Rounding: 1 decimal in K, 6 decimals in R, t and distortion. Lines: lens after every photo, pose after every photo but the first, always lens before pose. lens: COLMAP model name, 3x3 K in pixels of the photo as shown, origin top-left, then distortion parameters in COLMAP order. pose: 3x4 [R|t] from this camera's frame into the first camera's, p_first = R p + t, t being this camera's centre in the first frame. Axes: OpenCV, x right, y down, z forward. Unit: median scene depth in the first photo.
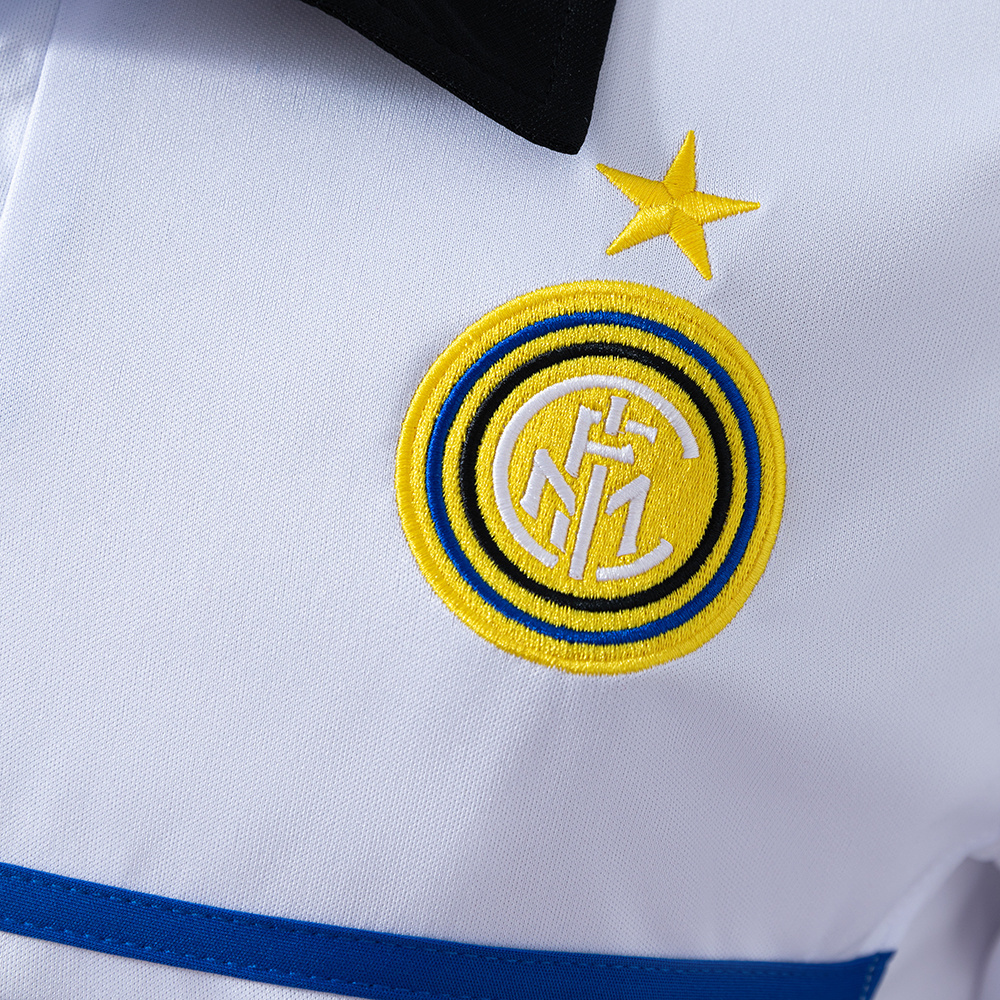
lens RADIAL K [[2723.1, 0, 500.7], [0, 2723.1, 495.7], [0, 0, 1]] dist [0.021143, 0.000000]
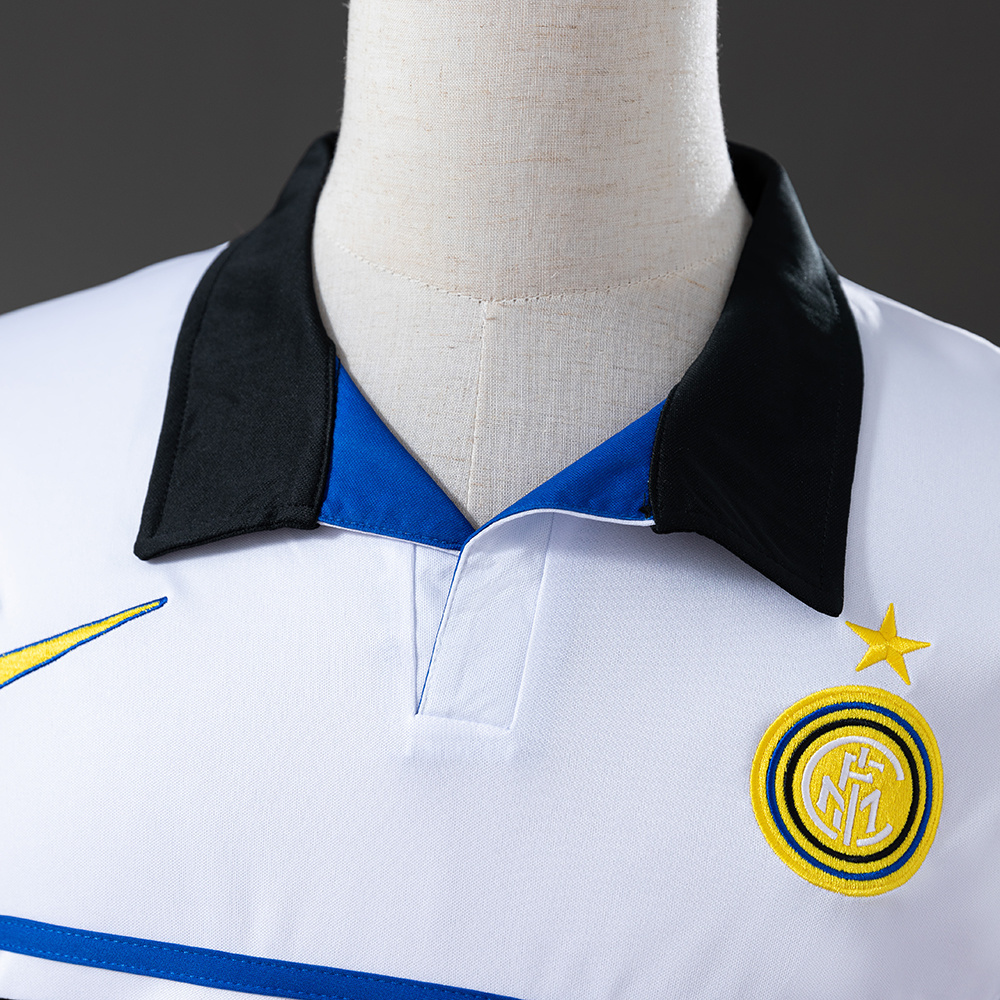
lens RADIAL K [[2723.1, 0, 497.6], [0, 2723.1, 500.9], [0, 0, 1]] dist [0.021143, 0.000000]
pose [[0.987160, 0.015289, 0.159002, -0.509126], [-0.002172, 0.996602, -0.082343, -0.050615], [-0.159721, 0.080940, 0.983838, -0.824989]]
